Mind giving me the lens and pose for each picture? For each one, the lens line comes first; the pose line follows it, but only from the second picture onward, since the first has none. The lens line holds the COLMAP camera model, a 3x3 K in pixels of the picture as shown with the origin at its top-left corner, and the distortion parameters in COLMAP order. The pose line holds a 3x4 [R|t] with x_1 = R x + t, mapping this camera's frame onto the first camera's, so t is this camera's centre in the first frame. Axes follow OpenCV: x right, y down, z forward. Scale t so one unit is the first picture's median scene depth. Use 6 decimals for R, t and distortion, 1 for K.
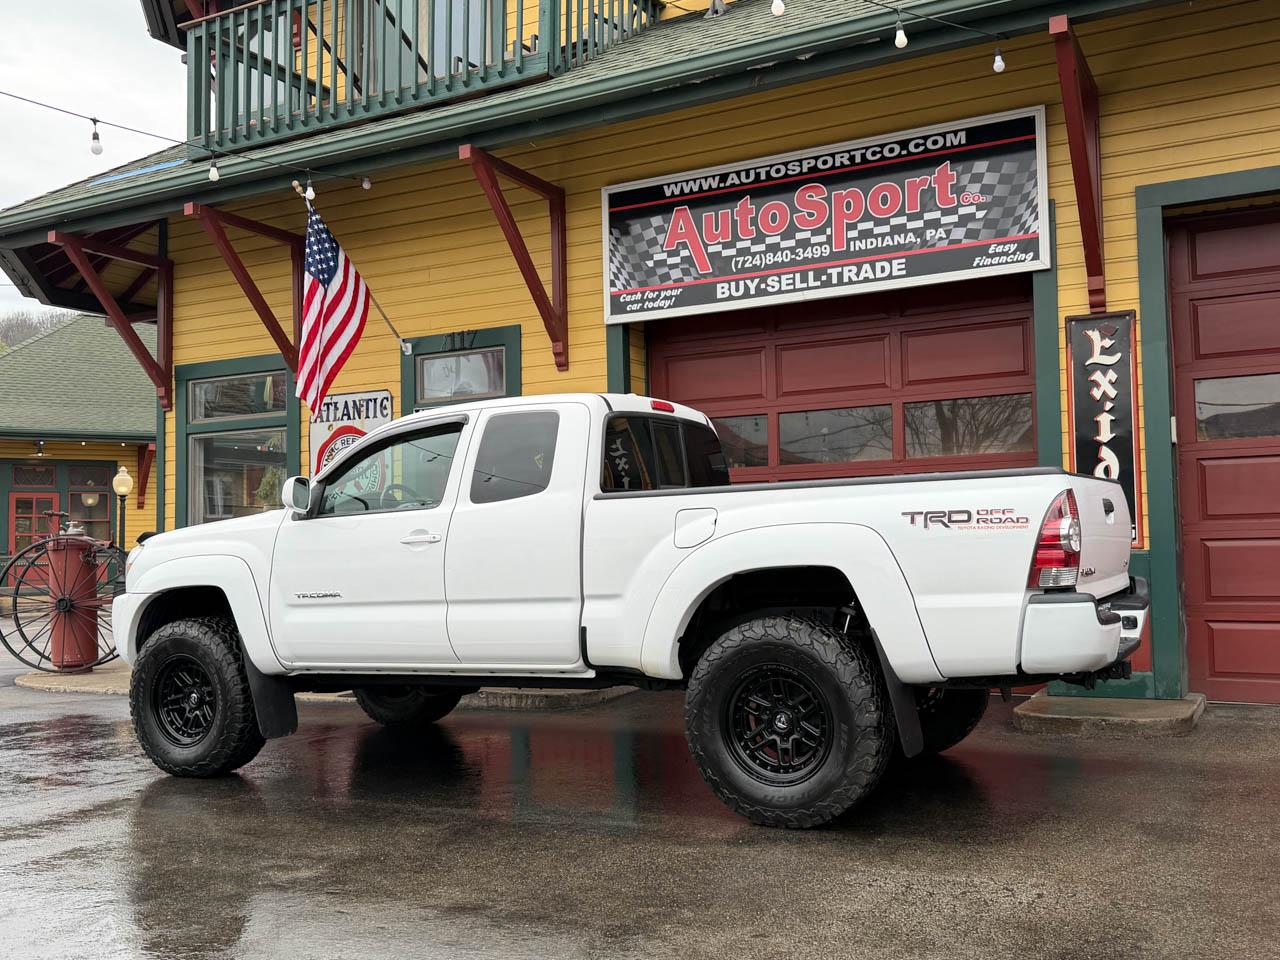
lens RADIAL K [[1223.4, 0, 640.0], [0, 1223.4, 480.0], [0, 0, 1]] dist [0.184254, -0.288193]
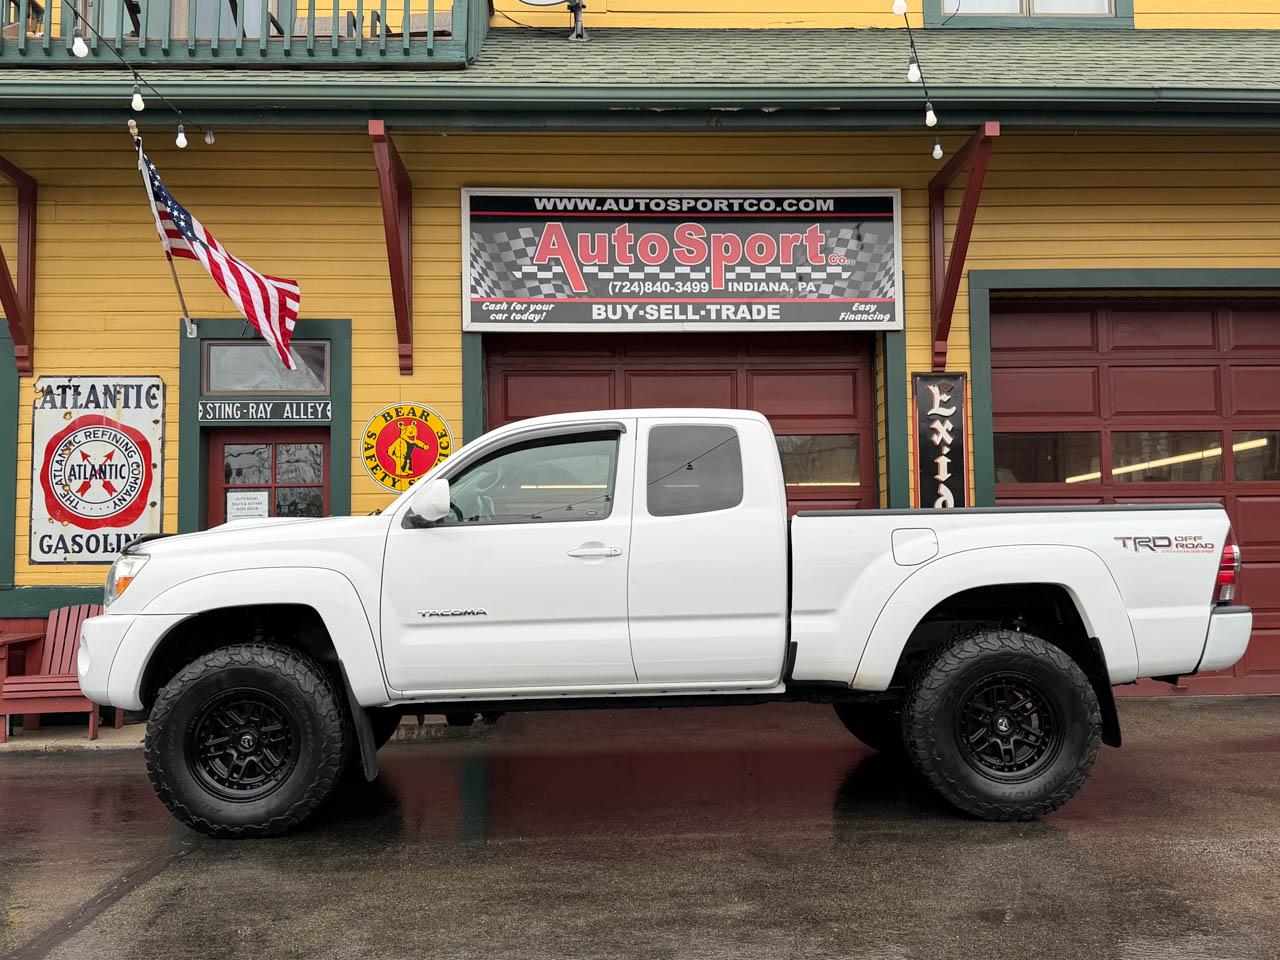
lens RADIAL K [[1223.4, 0, 640.0], [0, 1223.4, 480.0], [0, 0, 1]] dist [0.184254, -0.288193]
pose [[0.860561, 0.046774, 0.507195, -0.430530], [-0.036809, 0.998882, -0.029664, 0.013260], [-0.508016, 0.006858, 0.861320, 0.120057]]
